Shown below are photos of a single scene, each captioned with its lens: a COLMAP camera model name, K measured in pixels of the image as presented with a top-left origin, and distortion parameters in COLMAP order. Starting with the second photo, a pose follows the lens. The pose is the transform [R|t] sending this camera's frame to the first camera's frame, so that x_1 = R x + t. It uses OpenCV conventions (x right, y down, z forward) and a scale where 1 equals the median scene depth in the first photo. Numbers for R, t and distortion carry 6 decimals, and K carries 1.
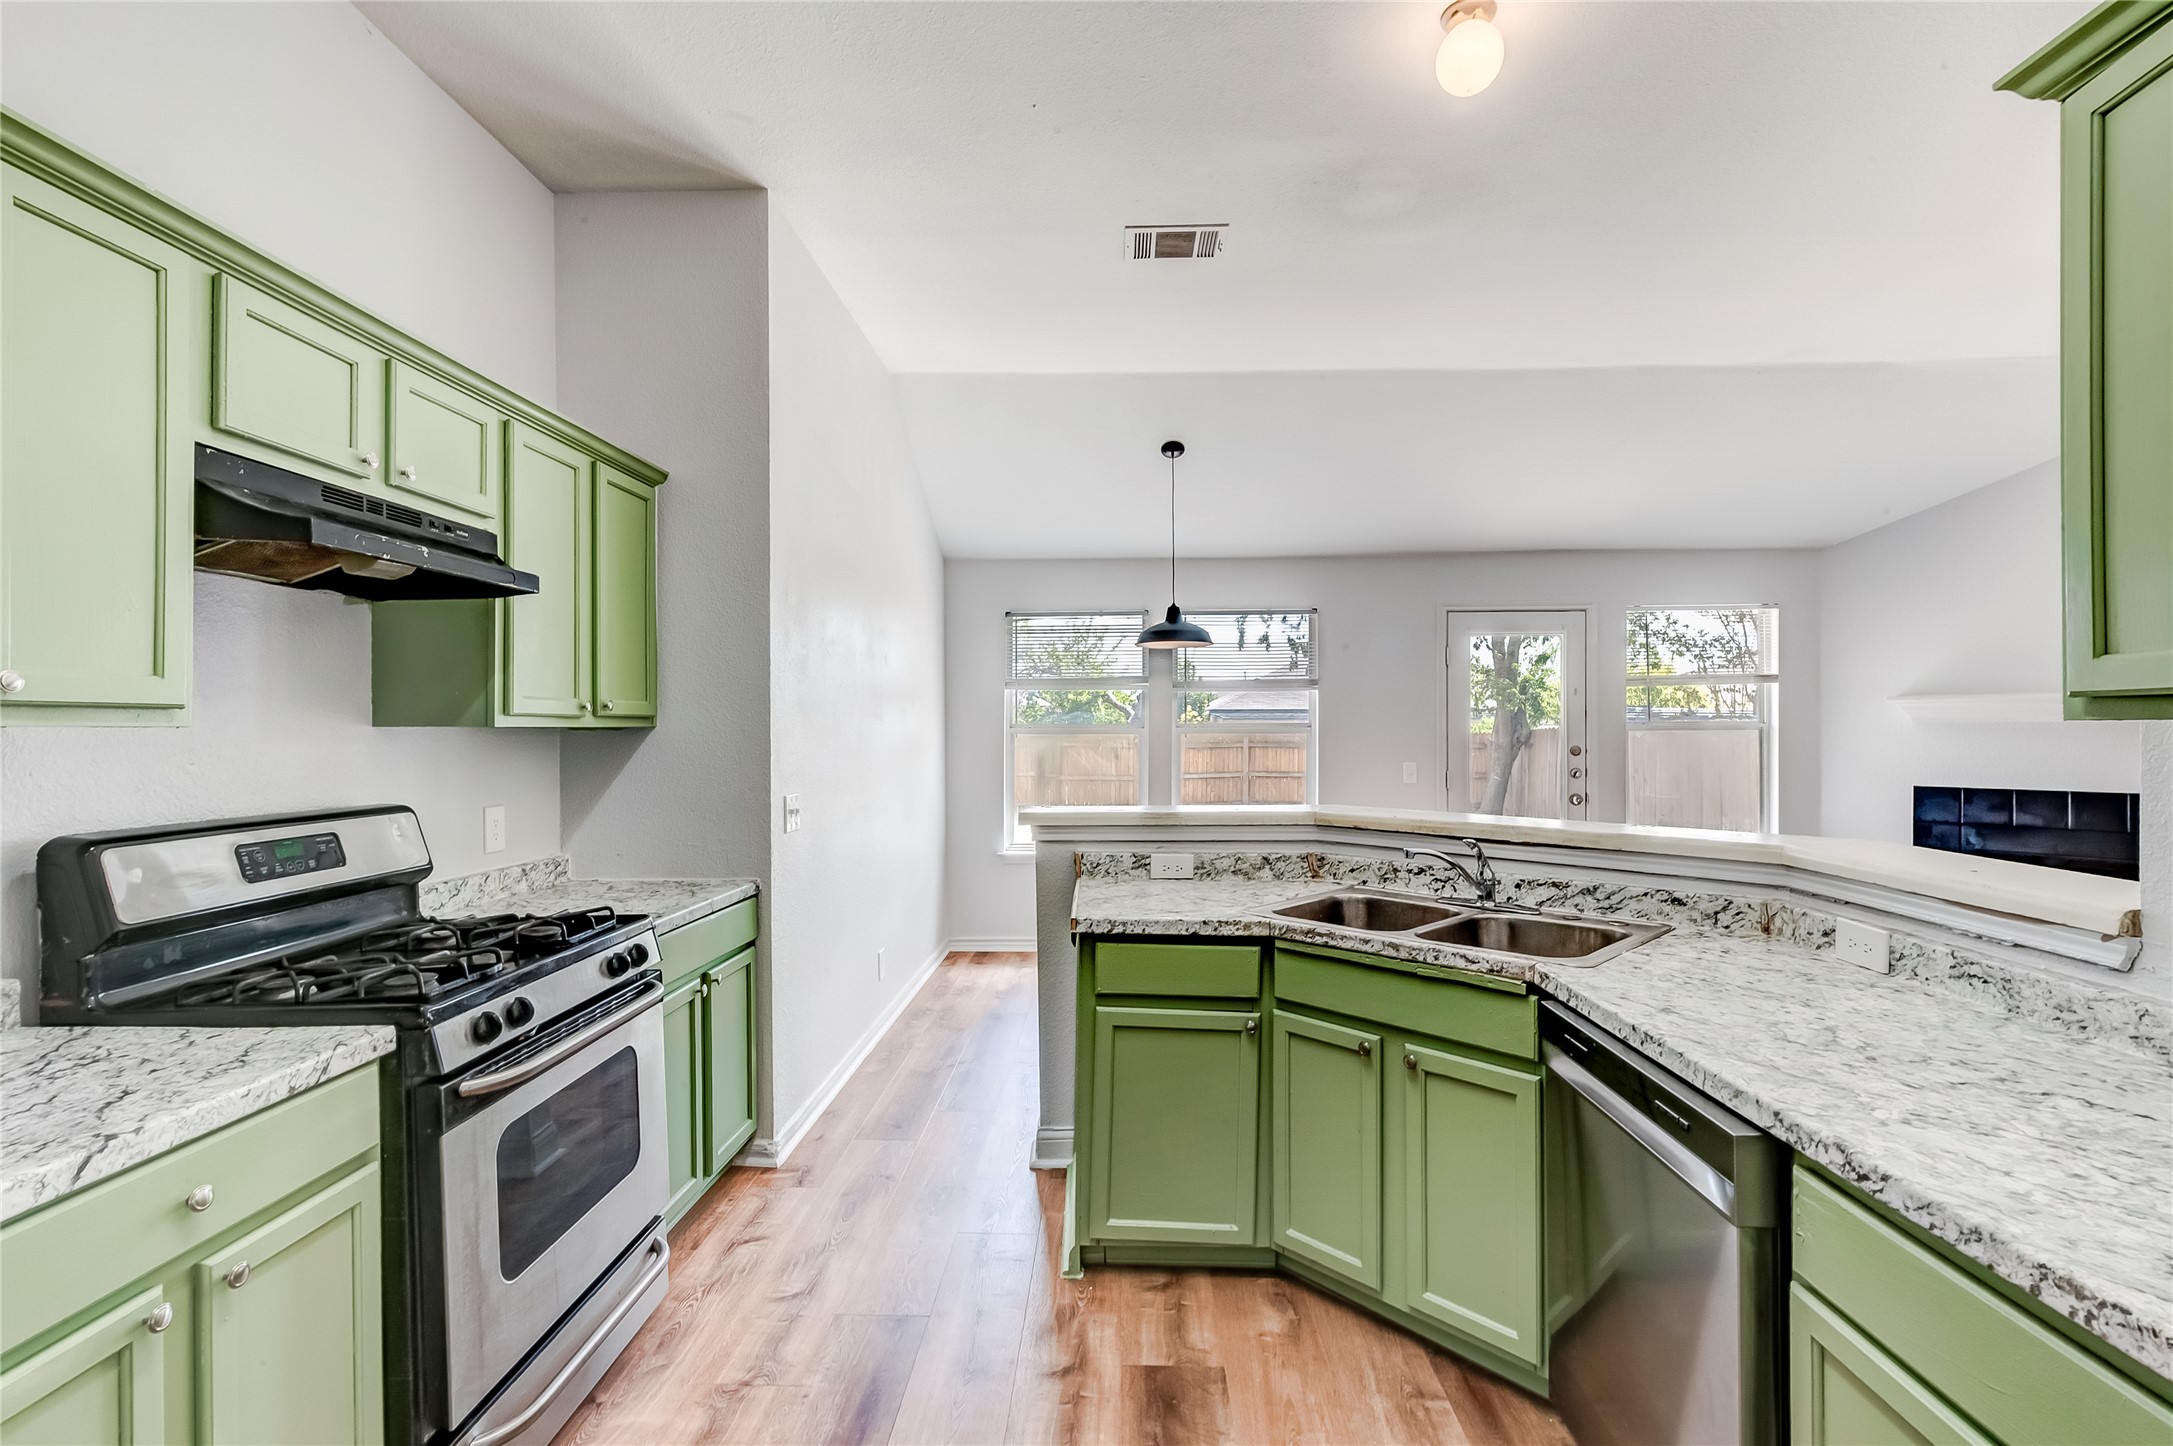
lens RADIAL K [[993.4, 0, 1085.3], [0, 993.4, 732.0], [0, 0, 1]] dist [0.005863, -0.000760]
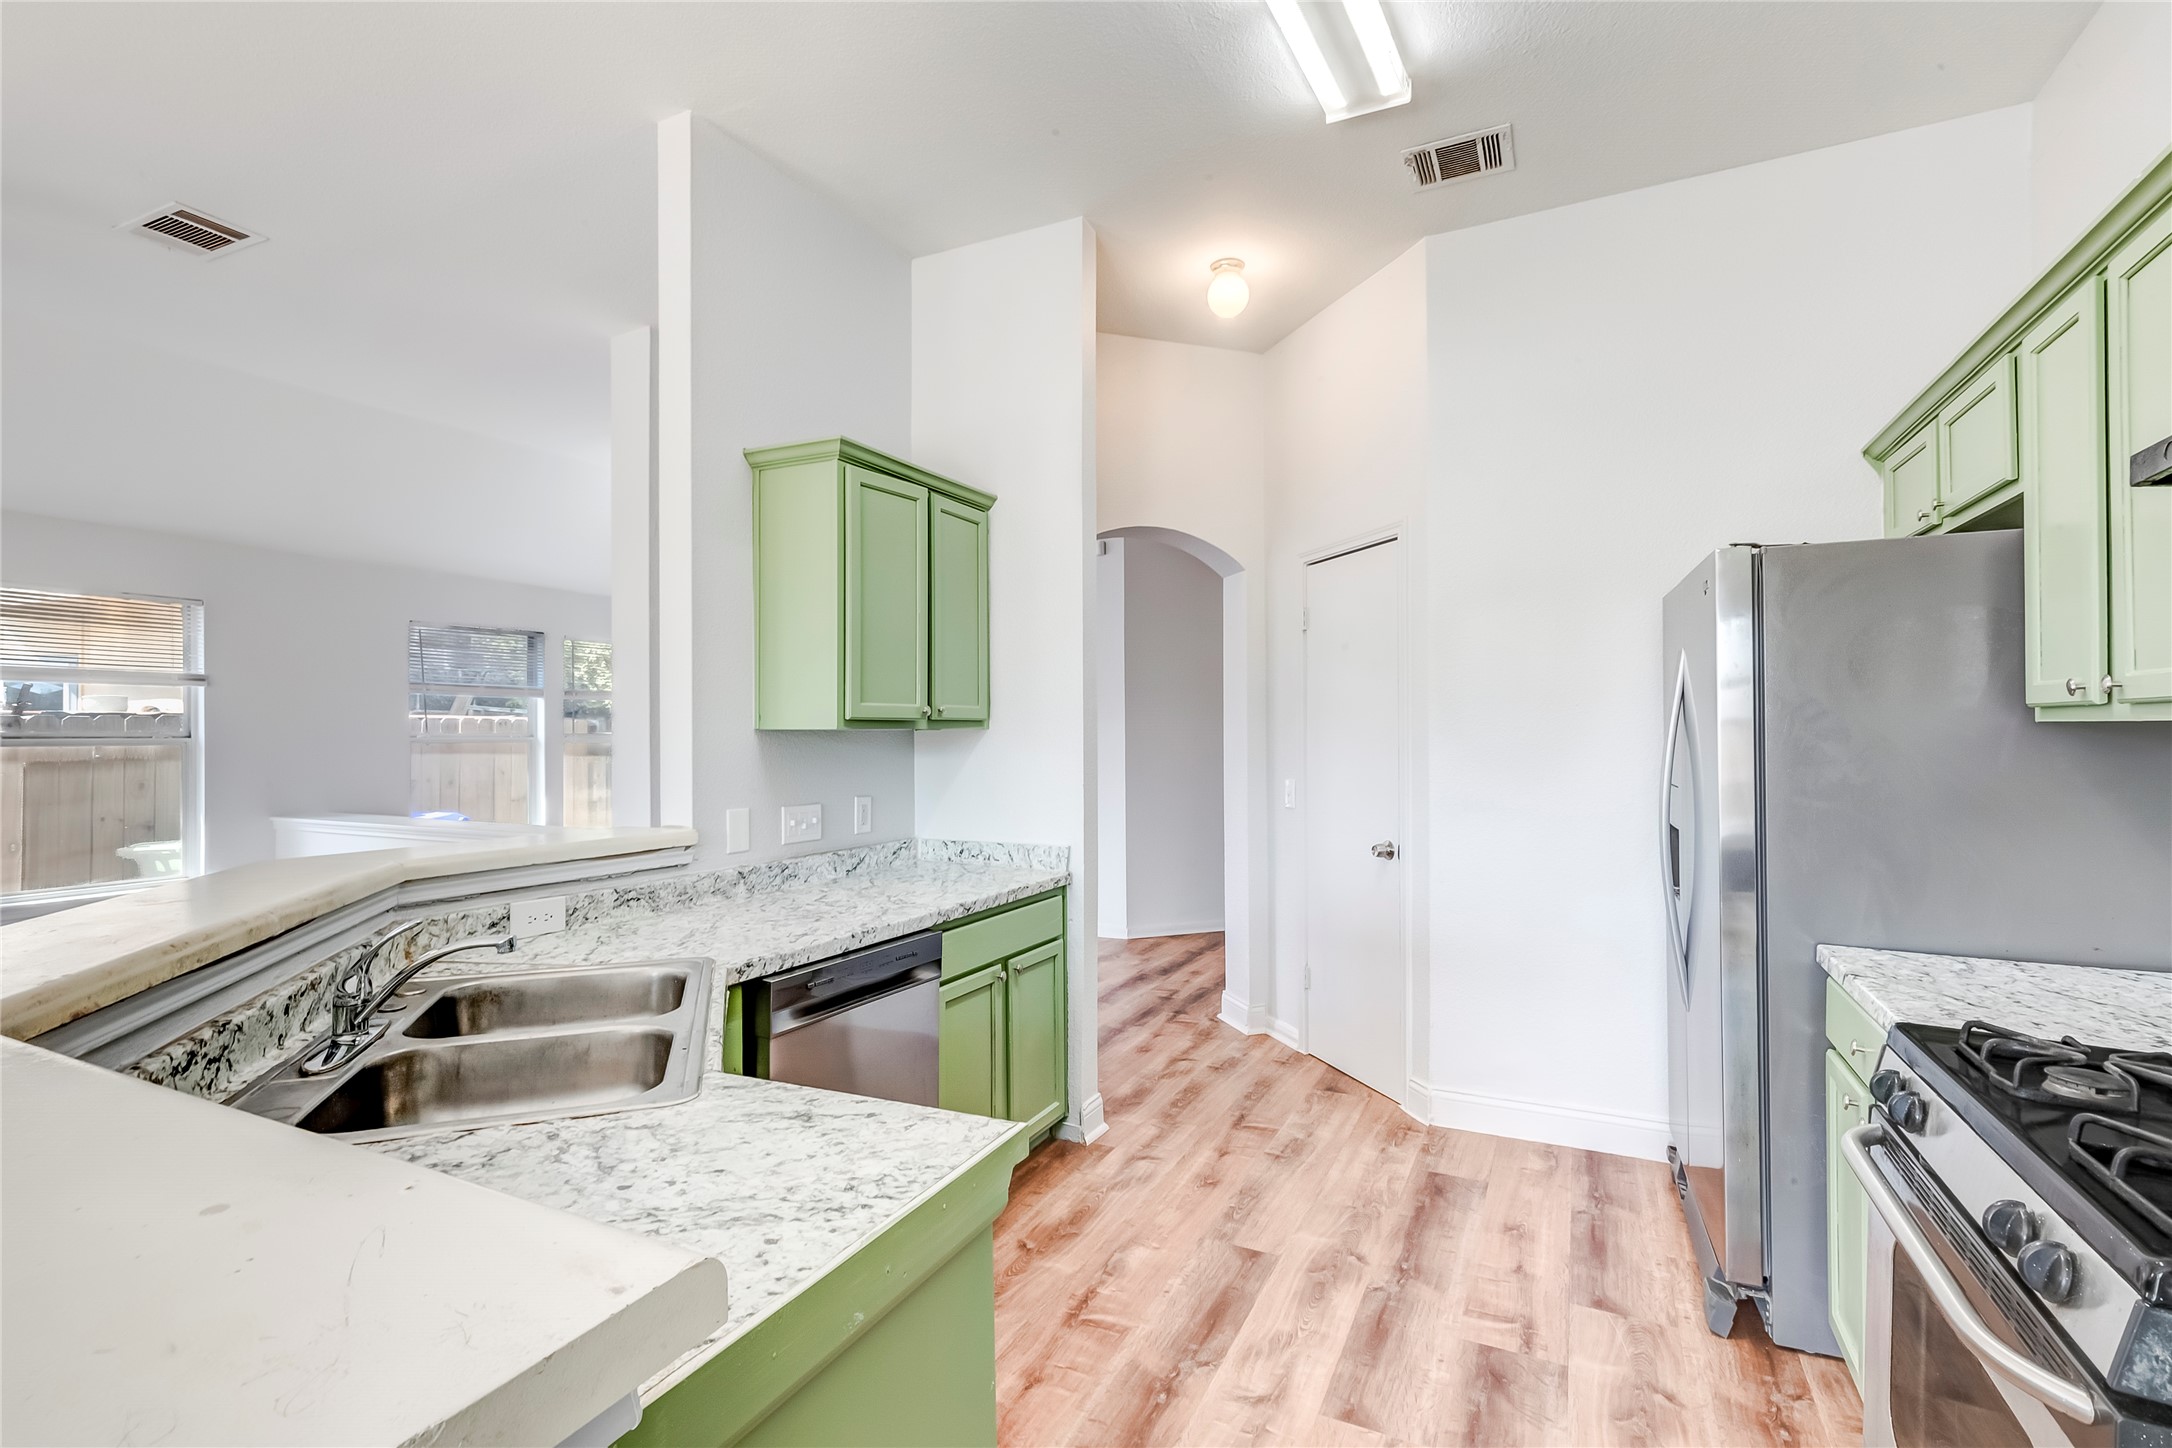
lens RADIAL K [[992.9, 0, 1073.9], [0, 992.9, 715.6], [0, 0, 1]] dist [0.005863, -0.000760]
pose [[-0.906375, 0.010340, 0.422348, -0.245657], [0.006192, 0.999918, -0.011192, -0.008260], [-0.422429, -0.007529, -0.906365, 1.454331]]
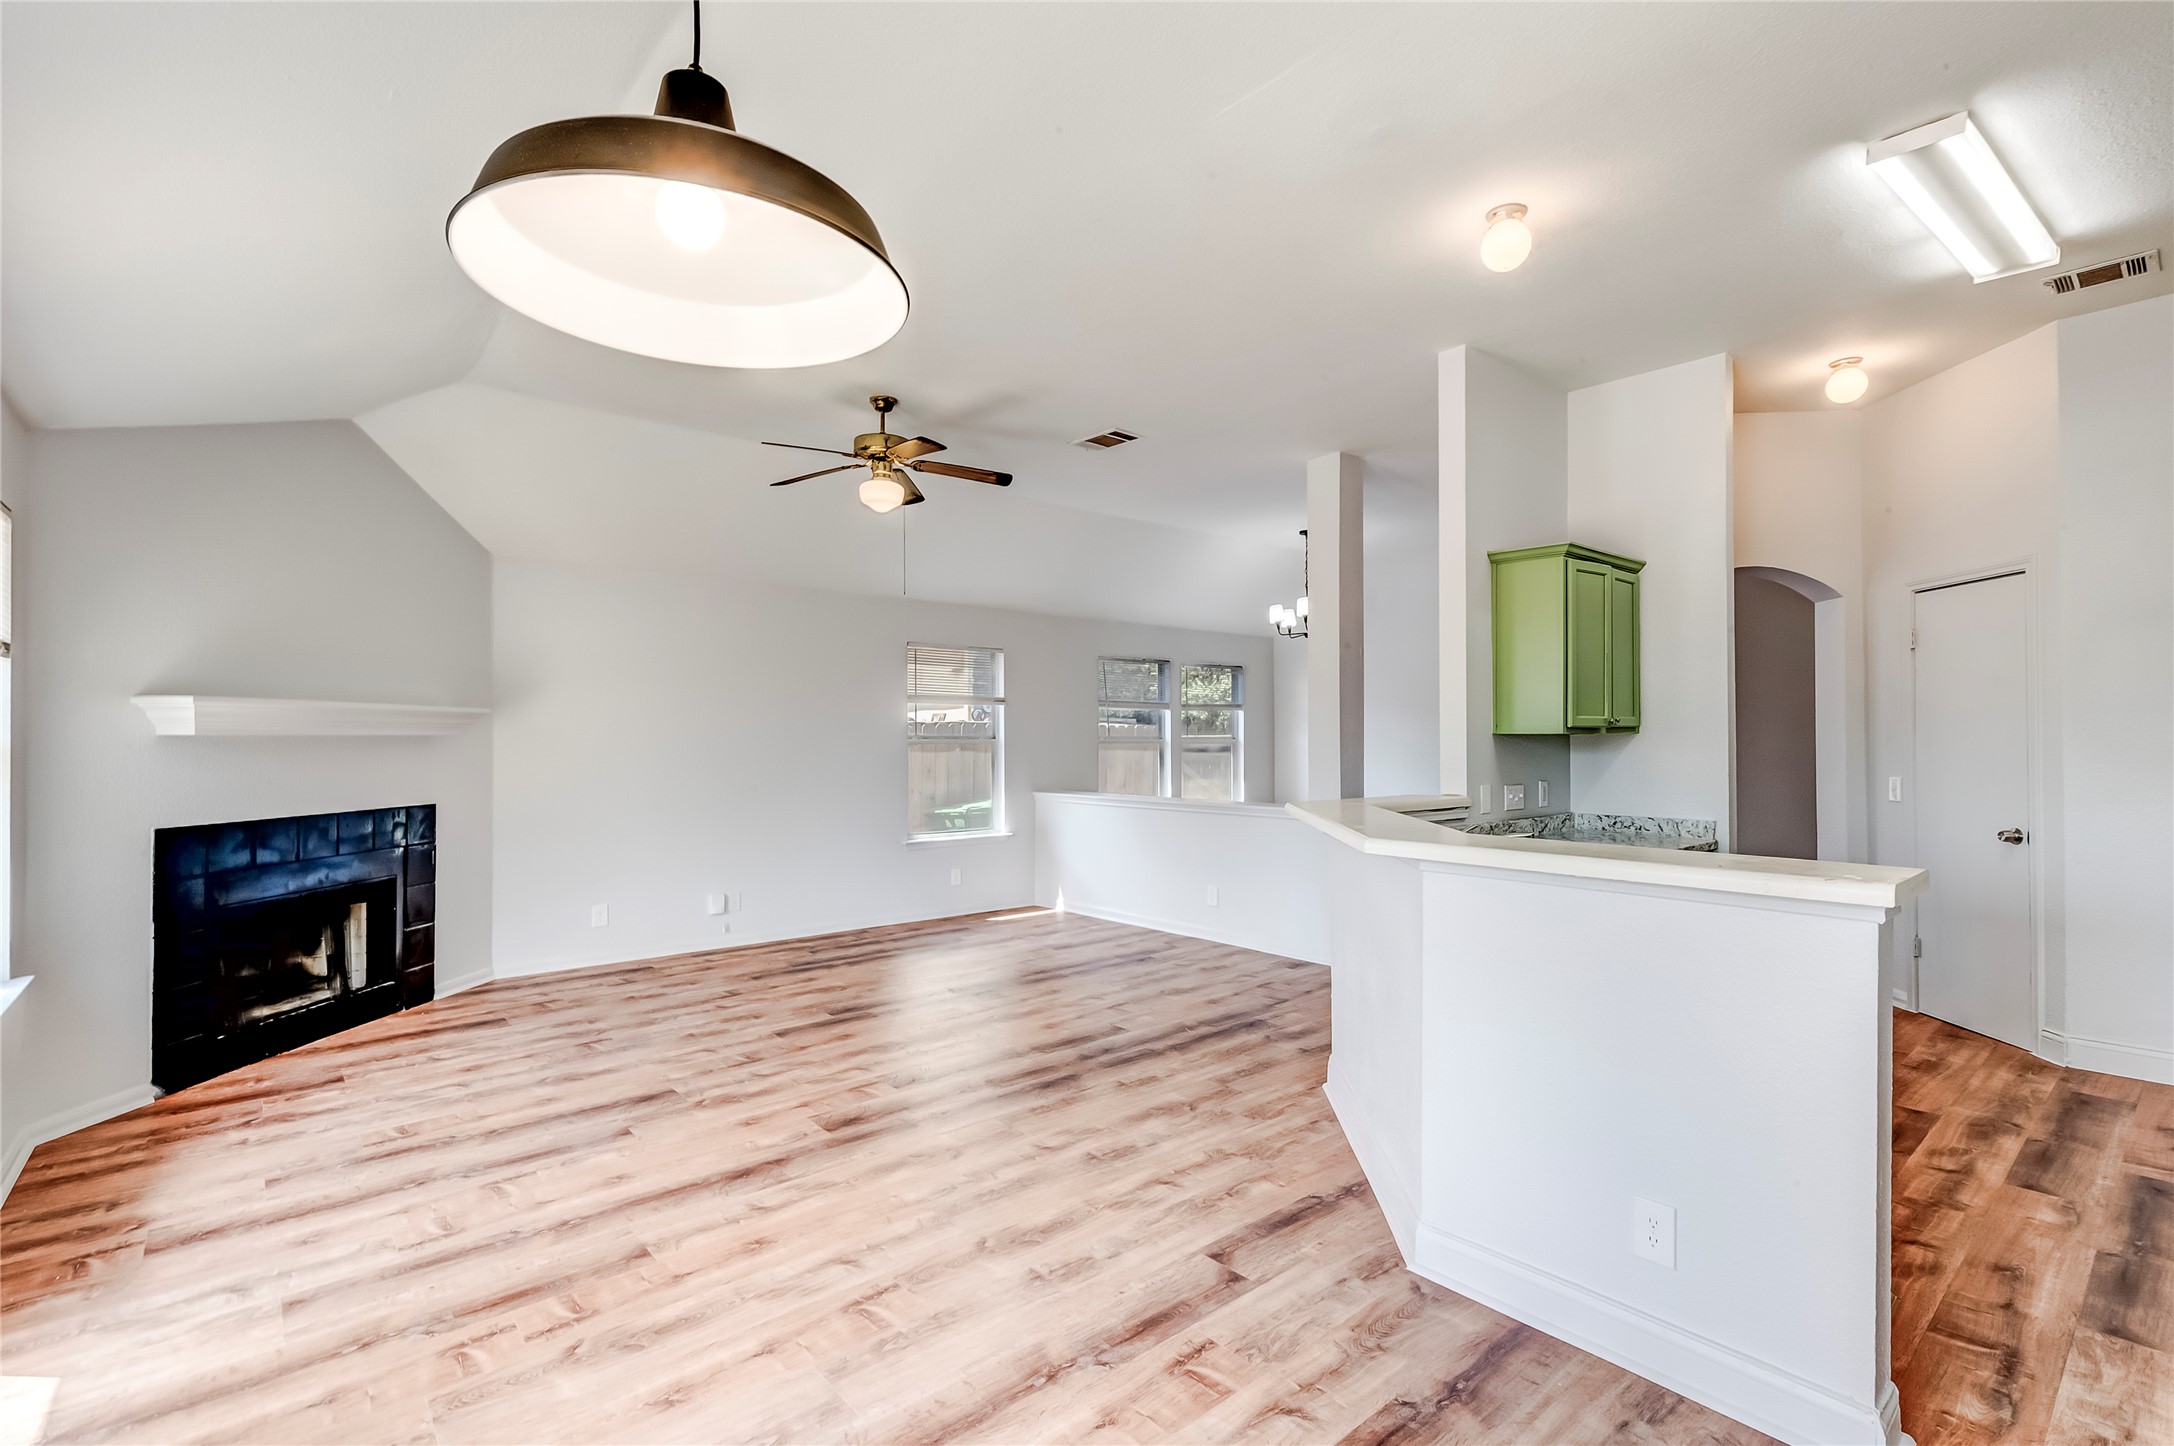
lens RADIAL K [[993.9, 0, 1079.1], [0, 993.9, 717.8], [0, 0, 1]] dist [0.005863, -0.000760]
pose [[-0.677003, 0.015319, 0.735821, -0.221603], [0.007530, 0.999875, -0.013887, -0.017834], [-0.735942, -0.003861, -0.677034, 2.371905]]
